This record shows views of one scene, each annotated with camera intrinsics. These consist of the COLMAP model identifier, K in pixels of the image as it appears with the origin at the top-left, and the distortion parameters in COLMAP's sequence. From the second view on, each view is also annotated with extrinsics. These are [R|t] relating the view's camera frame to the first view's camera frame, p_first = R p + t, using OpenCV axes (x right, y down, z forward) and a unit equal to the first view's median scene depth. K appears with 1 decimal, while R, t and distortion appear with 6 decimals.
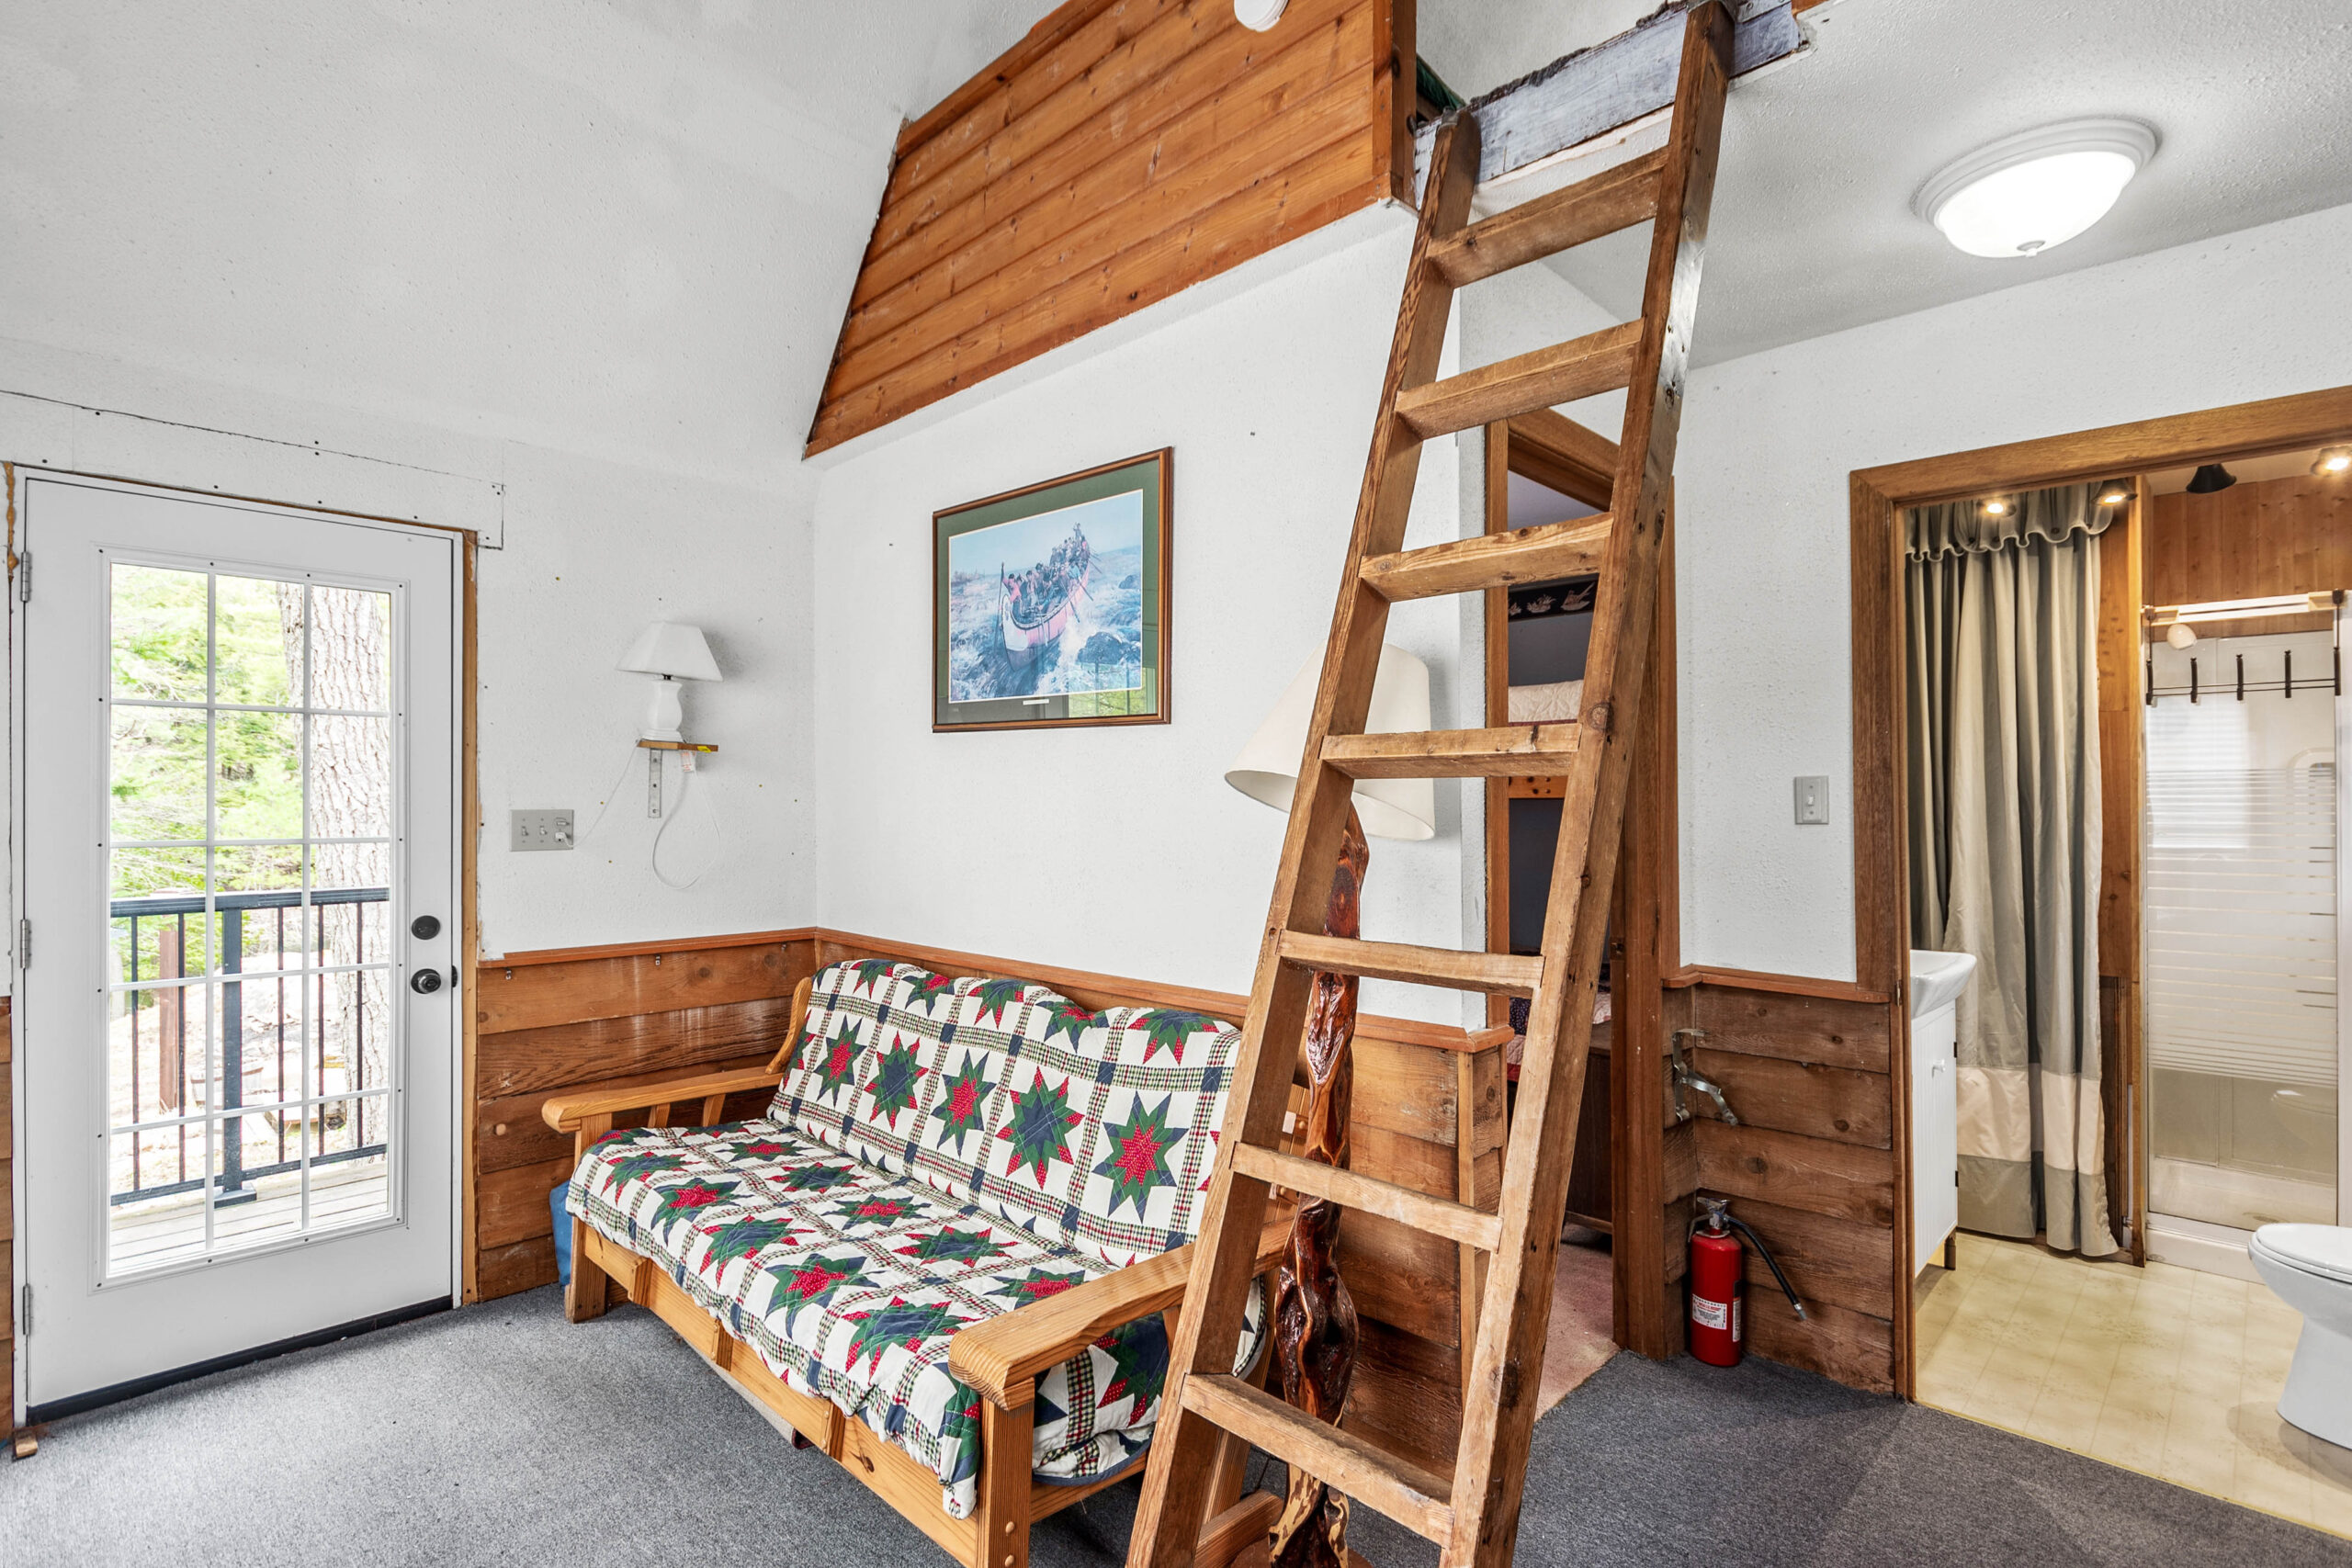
lens RADIAL K [[1128.7, 0, 1160.8], [0, 1128.7, 791.0], [0, 0, 1]] dist [0.005547, -0.003462]
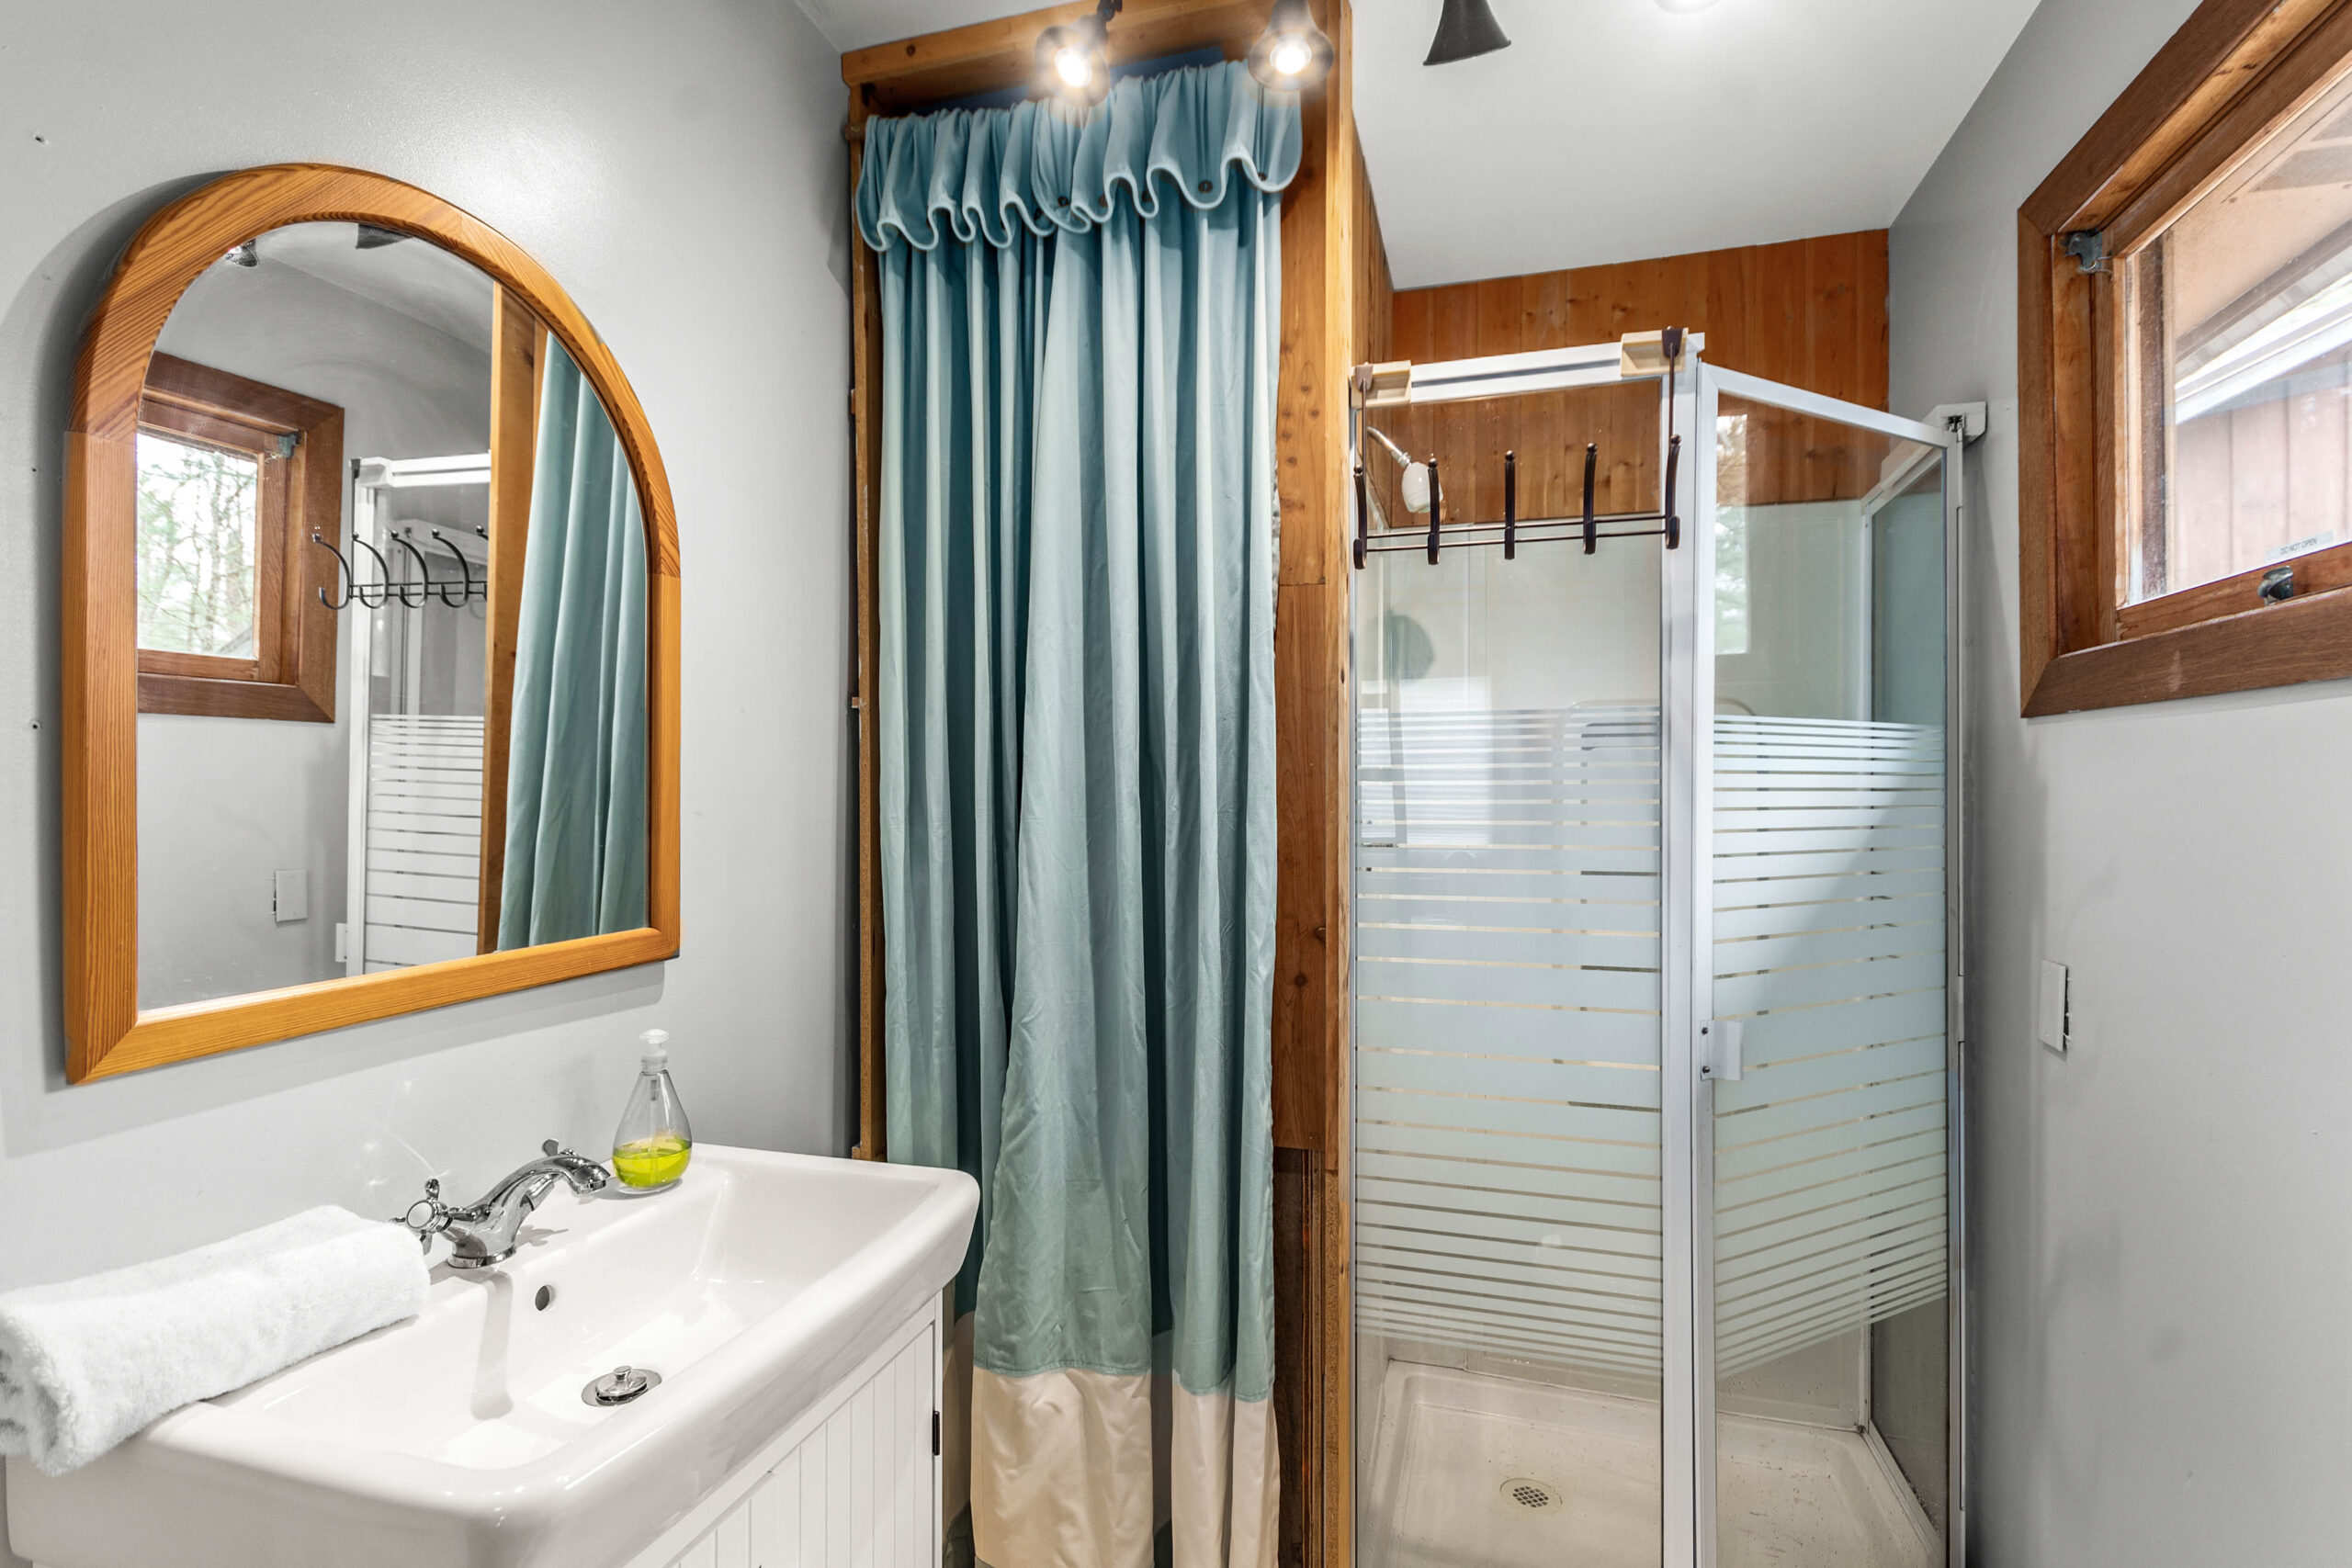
lens RADIAL K [[1128.7, 0, 1180.0], [0, 1128.7, 779.1], [0, 0, 1]] dist [0.005547, -0.003462]
pose [[0.878339, 0.004827, 0.478013, 0.561003], [-0.006429, 0.999978, 0.001715, 0.009673], [-0.477994, -0.004580, 0.878351, 0.598624]]
